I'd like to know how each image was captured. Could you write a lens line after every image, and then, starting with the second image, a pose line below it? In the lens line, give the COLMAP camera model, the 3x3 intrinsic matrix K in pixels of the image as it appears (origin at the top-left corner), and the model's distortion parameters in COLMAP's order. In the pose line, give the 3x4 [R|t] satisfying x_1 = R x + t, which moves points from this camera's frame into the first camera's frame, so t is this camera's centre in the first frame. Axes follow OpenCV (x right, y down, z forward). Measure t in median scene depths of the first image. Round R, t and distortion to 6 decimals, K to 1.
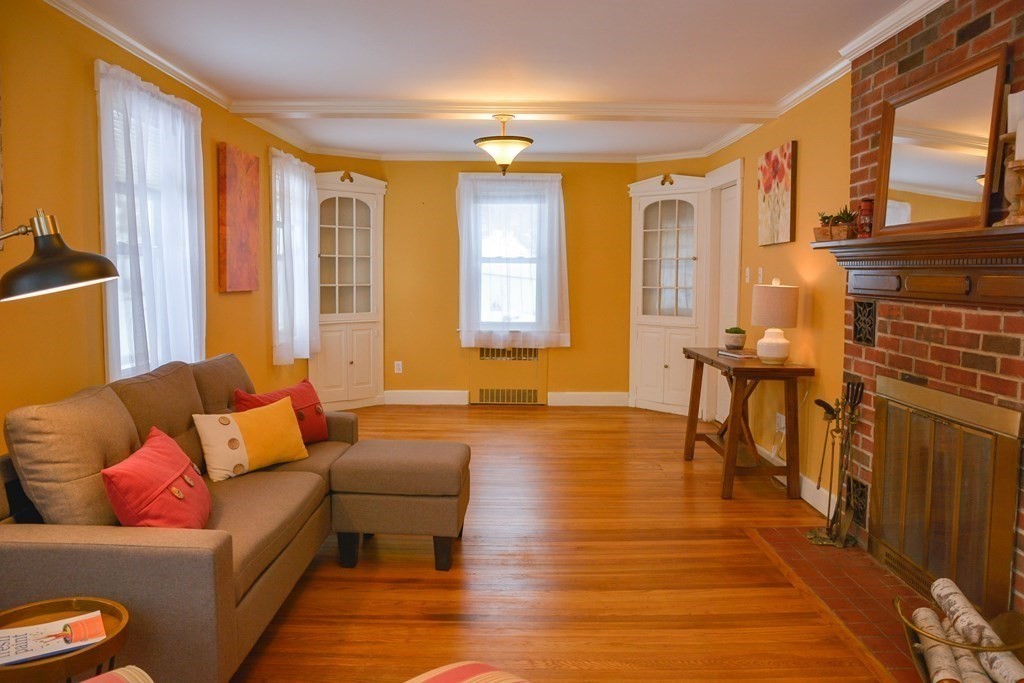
lens RADIAL K [[768.0, 0, 509.3], [0, 768.0, 343.1], [0, 0, 1]] dist [-0.072932, 0.037927]
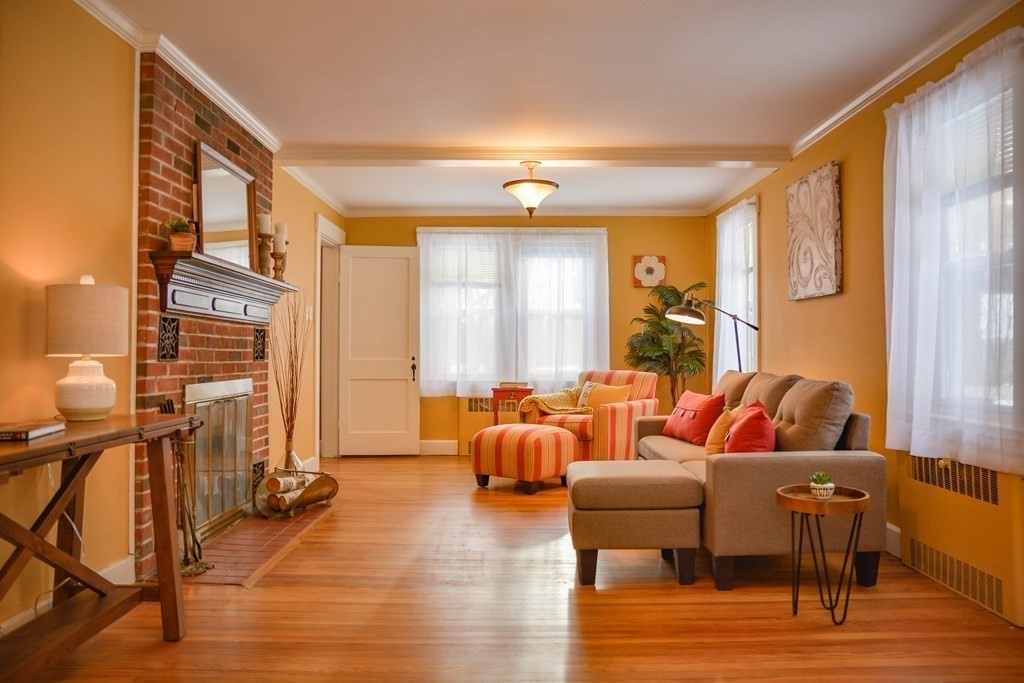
lens RADIAL K [[768.0, 0, 512.2], [0, 768.0, 343.8], [0, 0, 1]] dist [-0.072932, 0.037927]
pose [[-0.999949, -0.010097, -0.000983, 0.023248], [-0.010143, 0.996853, 0.078617, -0.108107], [0.000186, 0.078623, -0.996904, 2.092422]]
